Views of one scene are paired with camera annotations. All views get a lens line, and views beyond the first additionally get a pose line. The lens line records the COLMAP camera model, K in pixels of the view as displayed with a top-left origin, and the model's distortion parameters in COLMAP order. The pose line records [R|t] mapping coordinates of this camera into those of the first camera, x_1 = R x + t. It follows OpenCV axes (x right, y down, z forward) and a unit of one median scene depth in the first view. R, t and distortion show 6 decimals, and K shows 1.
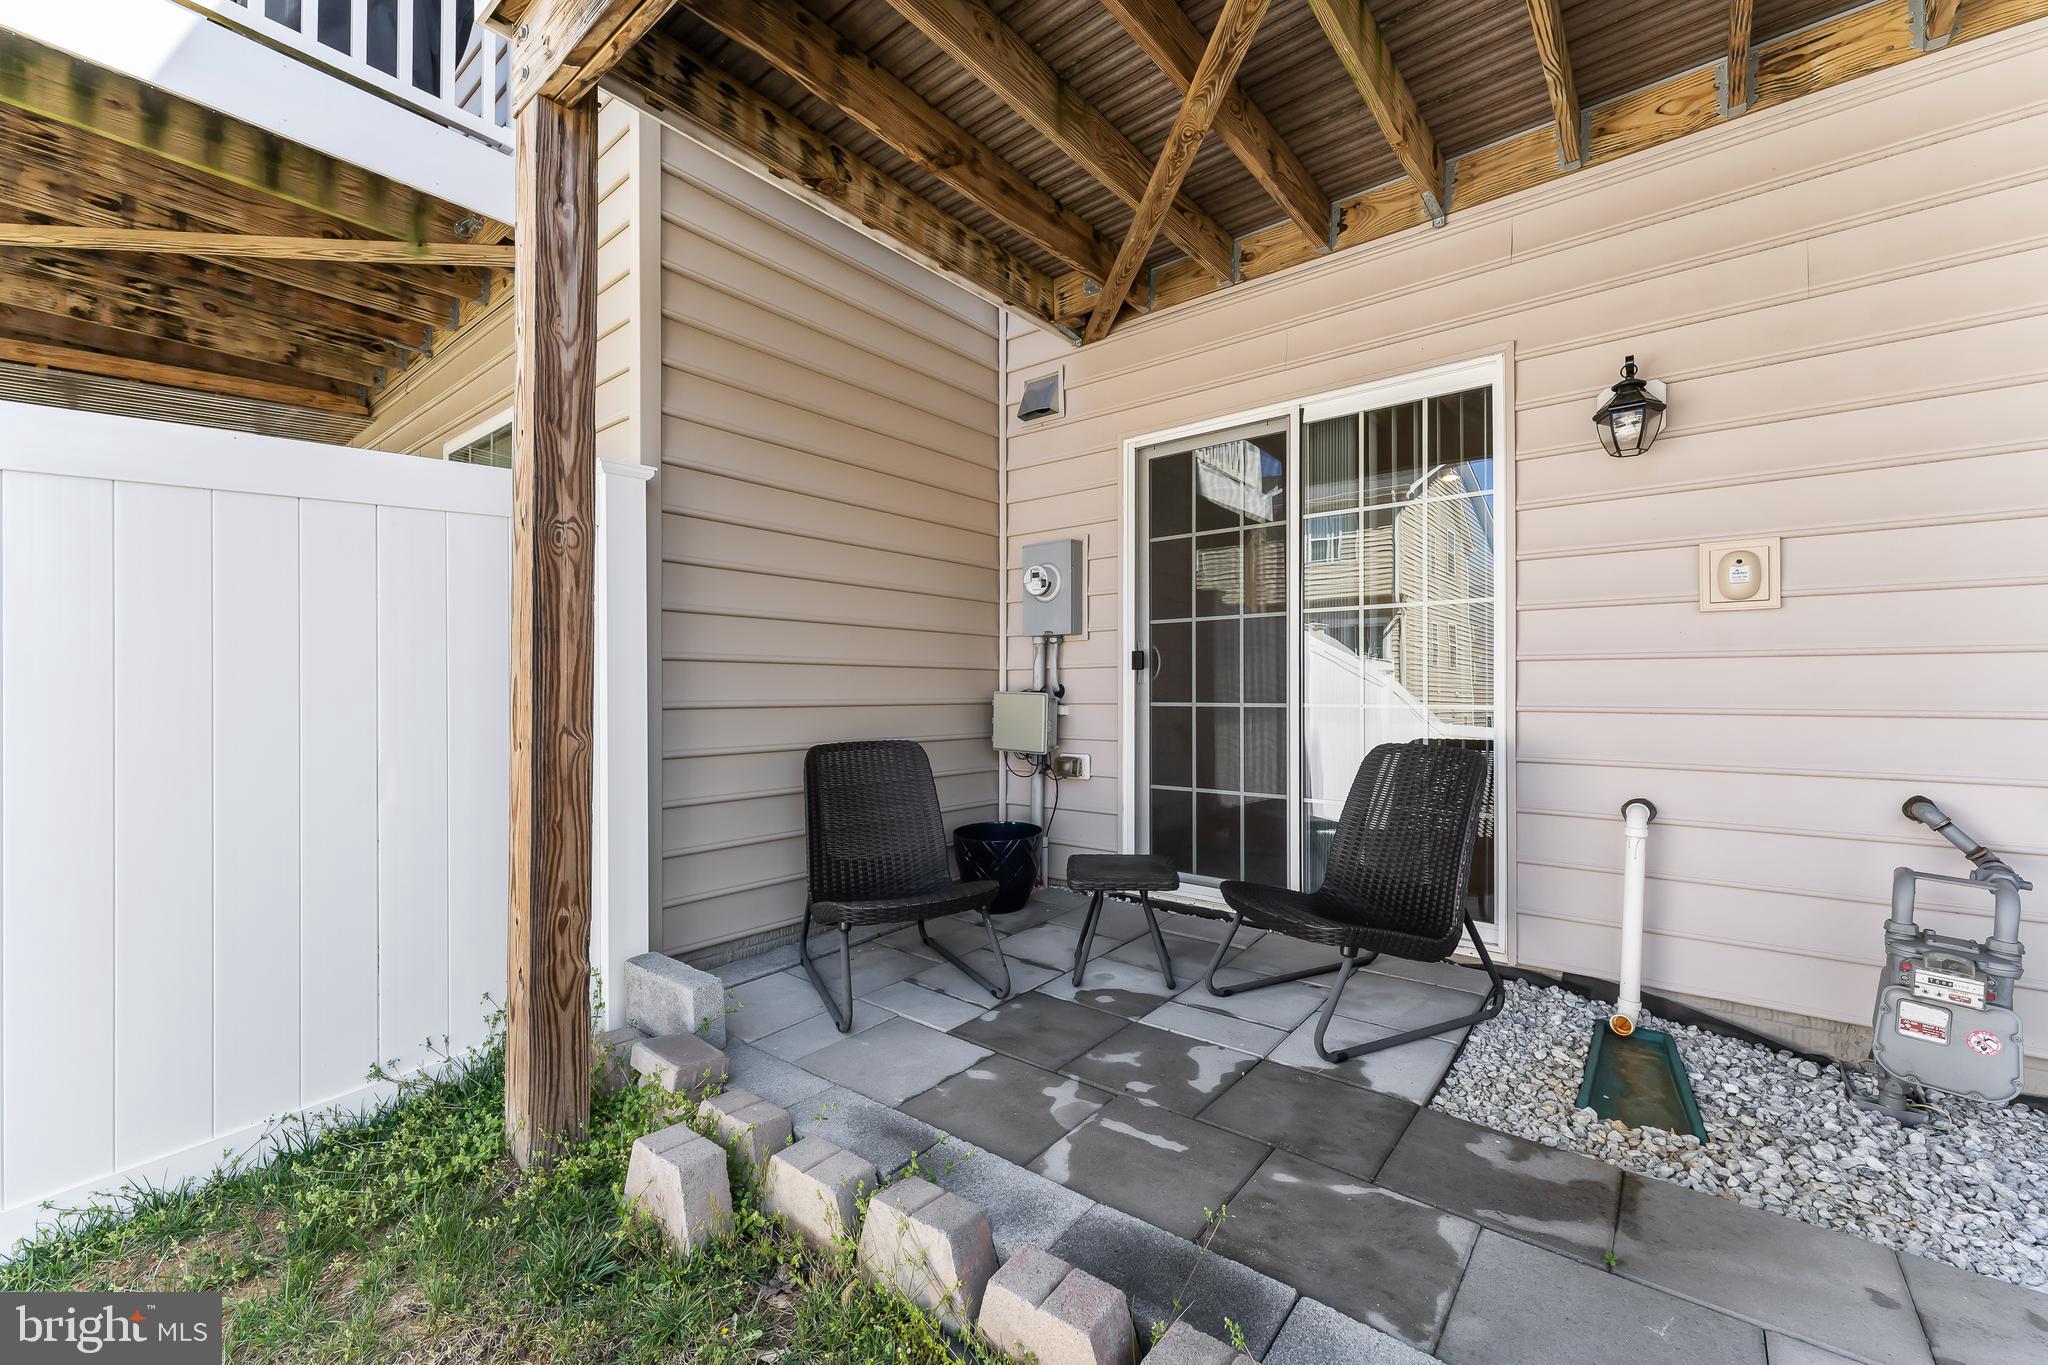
lens RADIAL K [[833.8, 0, 996.7], [0, 833.8, 691.1], [0, 0, 1]] dist [0.004979, -0.000834]
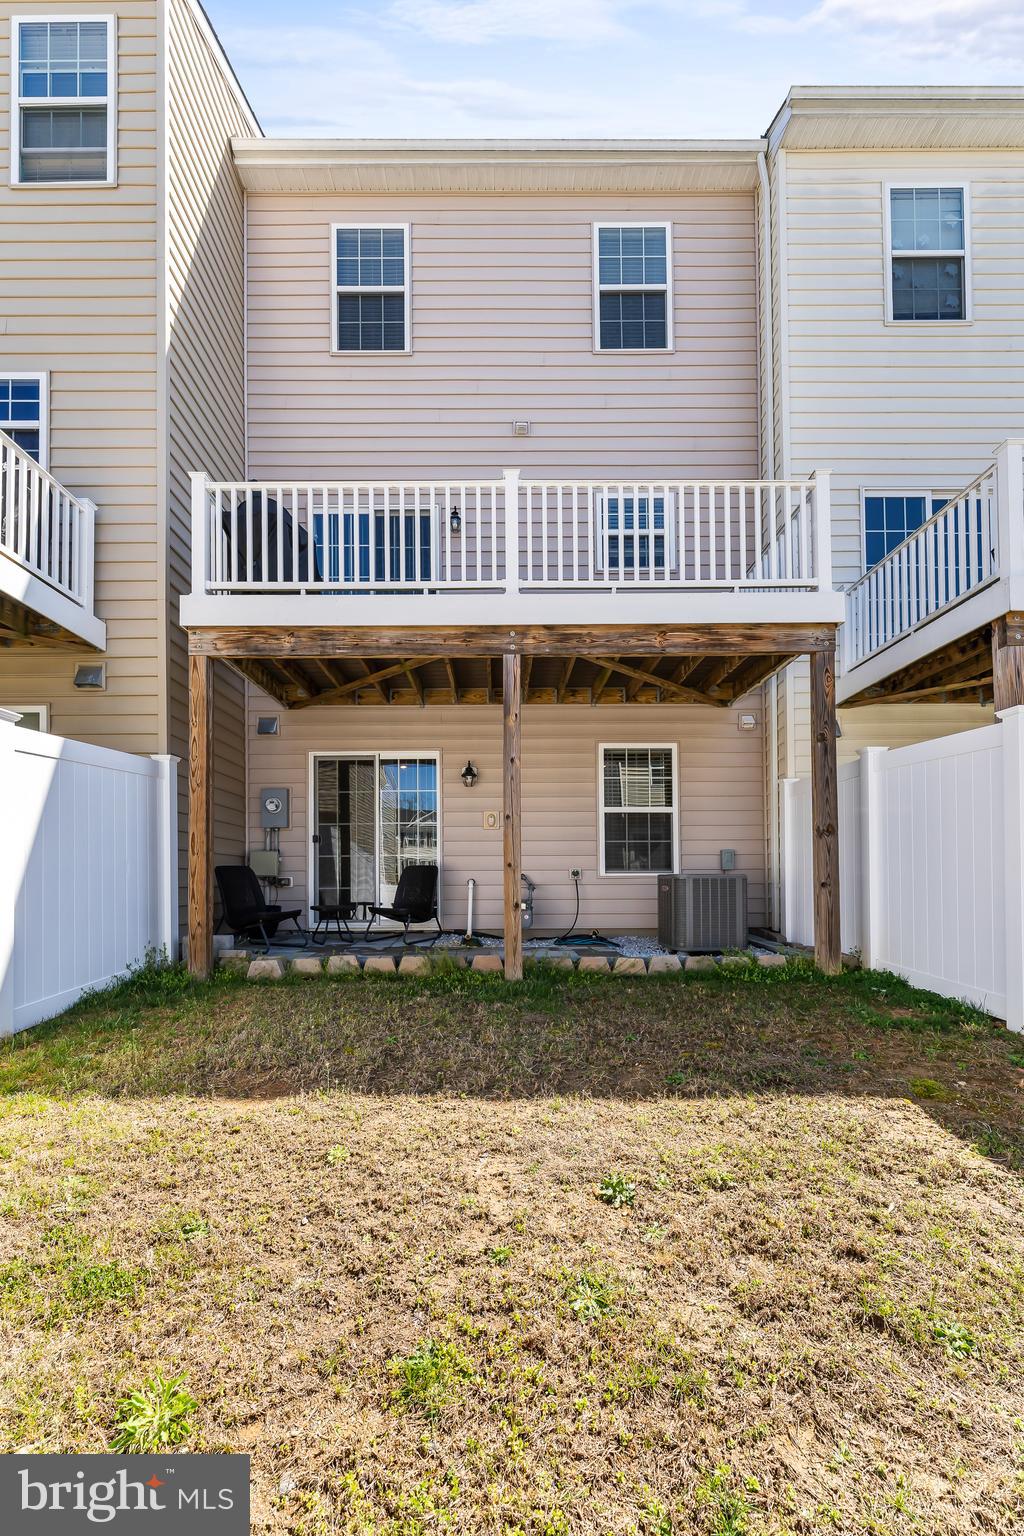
lens RADIAL K [[671.6, 0, 504.8], [0, 671.6, 846.4], [0, 0, 1]] dist [0.007365, -0.001680]
pose [[0.761973, 0.027118, 0.647041, -0.710124], [0.007924, 0.998658, -0.051187, 0.094526], [-0.647561, 0.044130, 0.760735, -0.924091]]
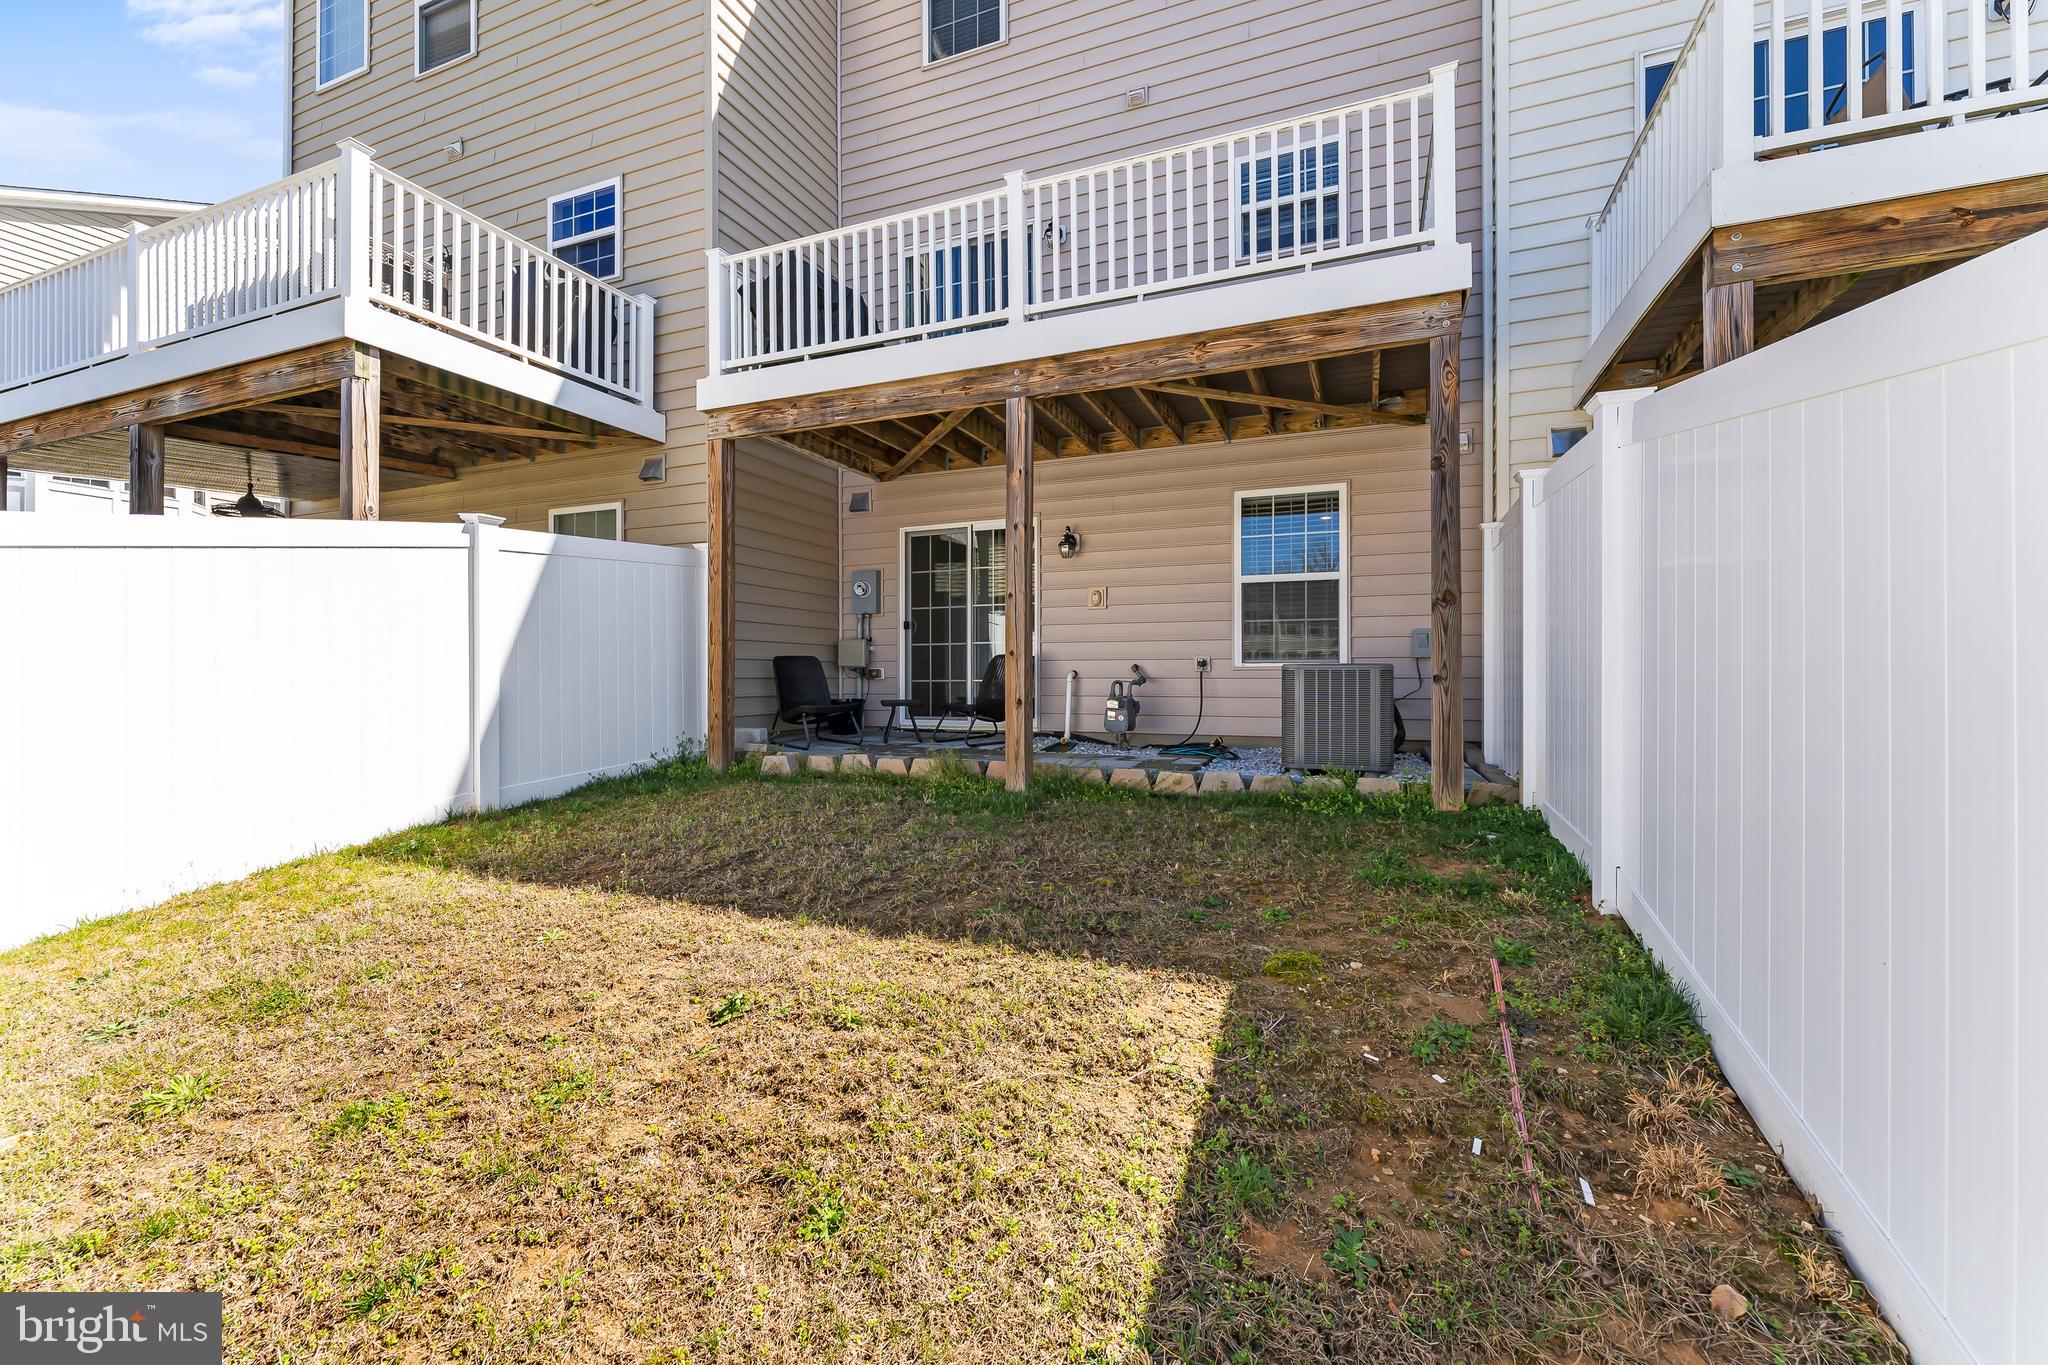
lens RADIAL K [[833.8, 0, 1011.6], [0, 833.8, 646.2], [0, 0, 1]] dist [0.004979, -0.000834]
pose [[0.952541, 0.006835, 0.304333, -0.244761], [0.004267, 0.999350, -0.035799, 0.101427], [-0.304380, 0.035399, 0.951893, -1.231696]]
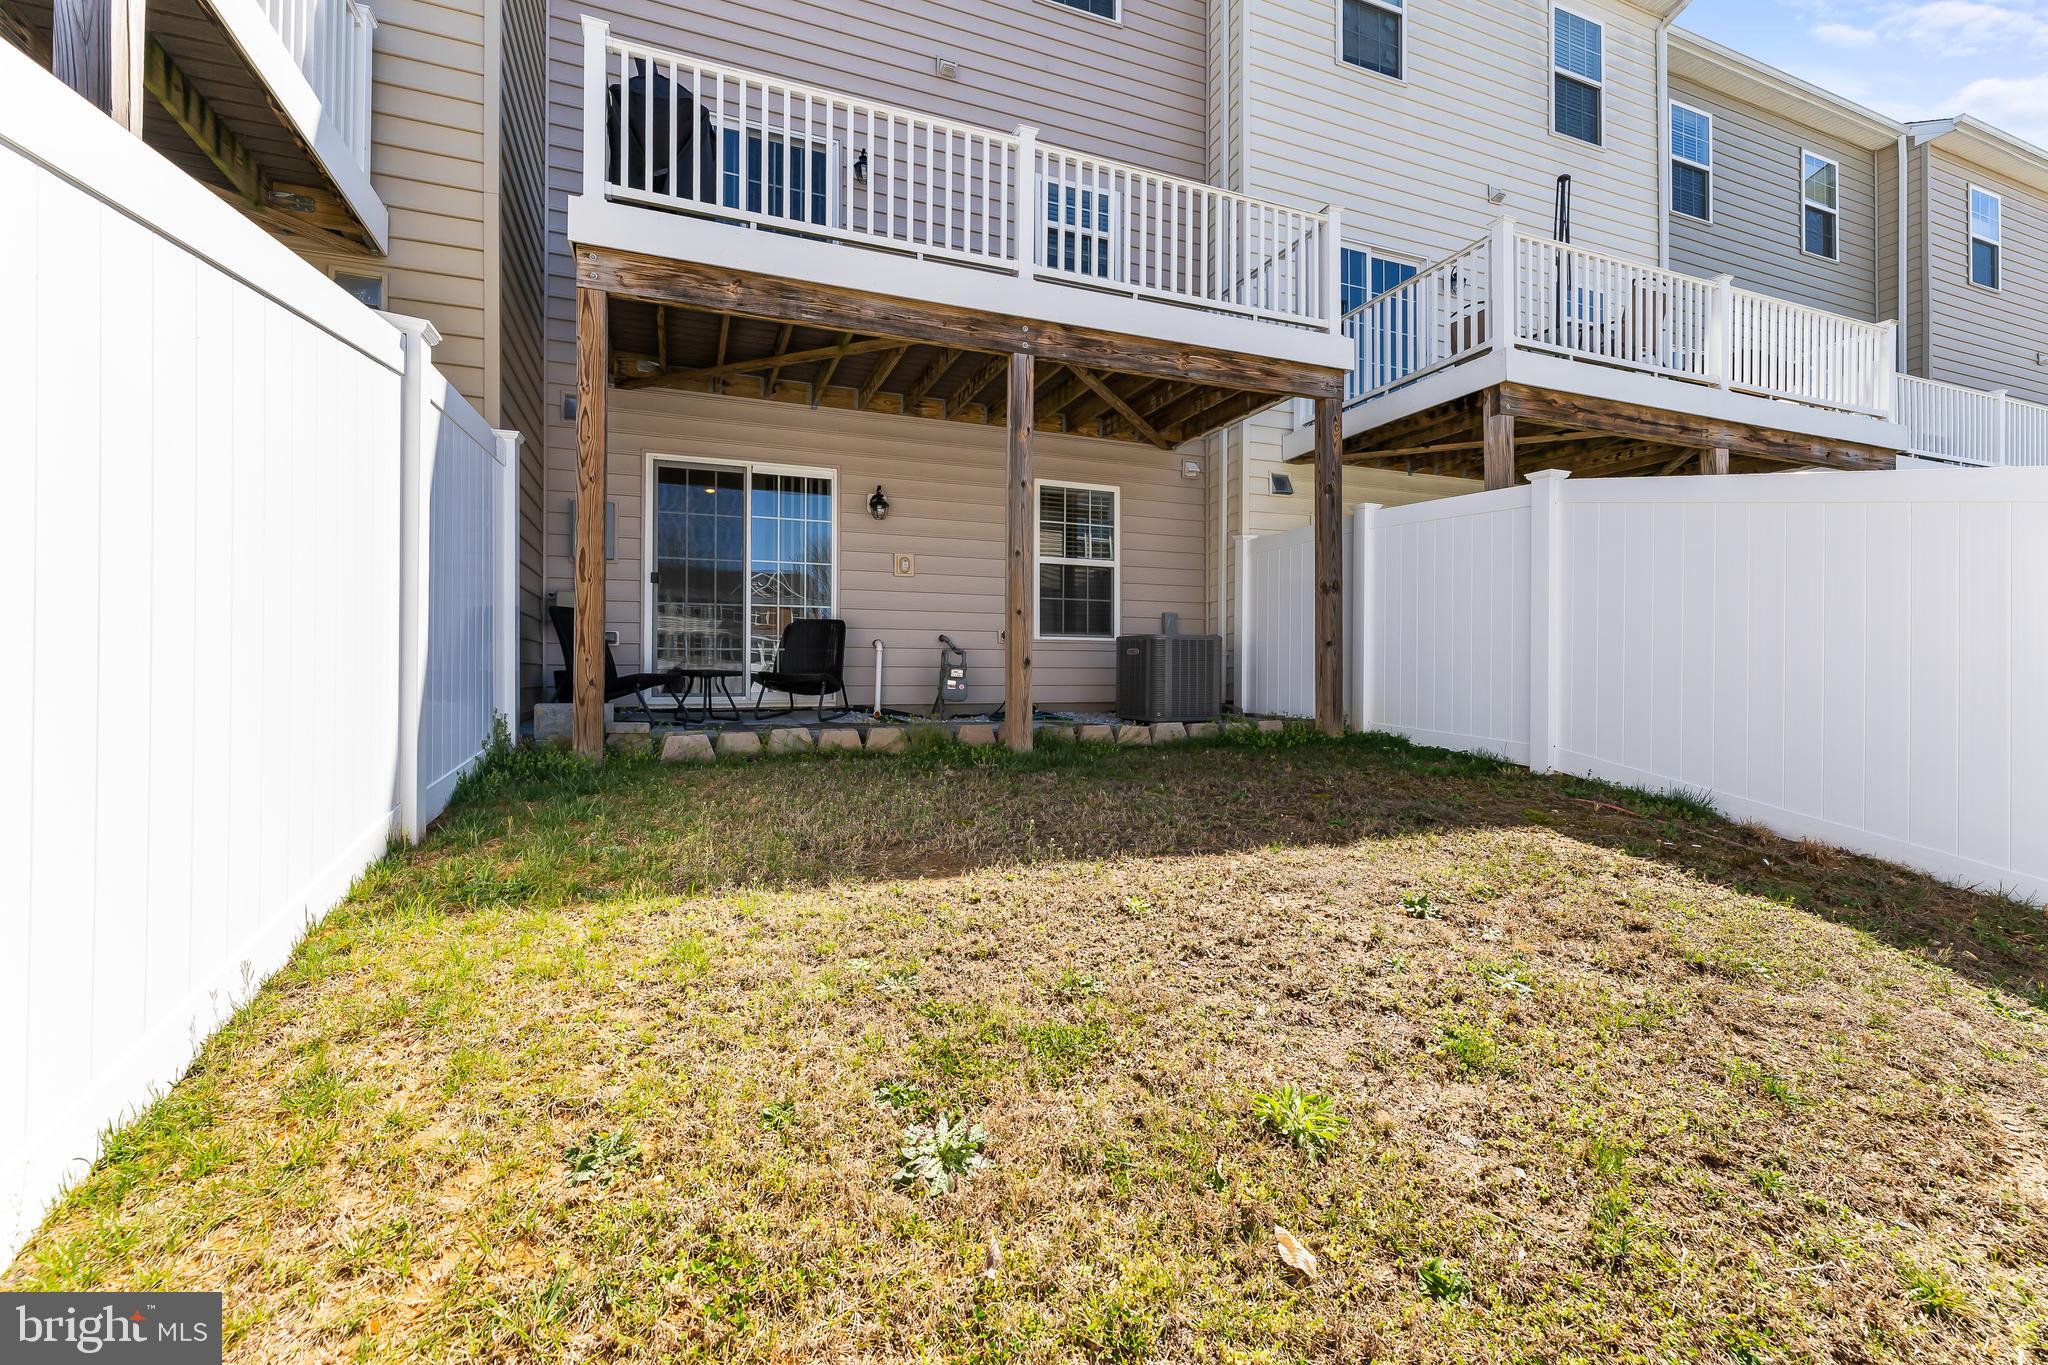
lens RADIAL K [[865.8, 0, 1045.5], [0, 865.8, 638.2], [0, 0, 1]] dist [0.002967, -0.000434]
pose [[0.465976, 0.032943, 0.884184, -1.068749], [-0.000169, 0.999310, -0.037143, 0.159654], [-0.884797, 0.017158, 0.465660, -0.594553]]
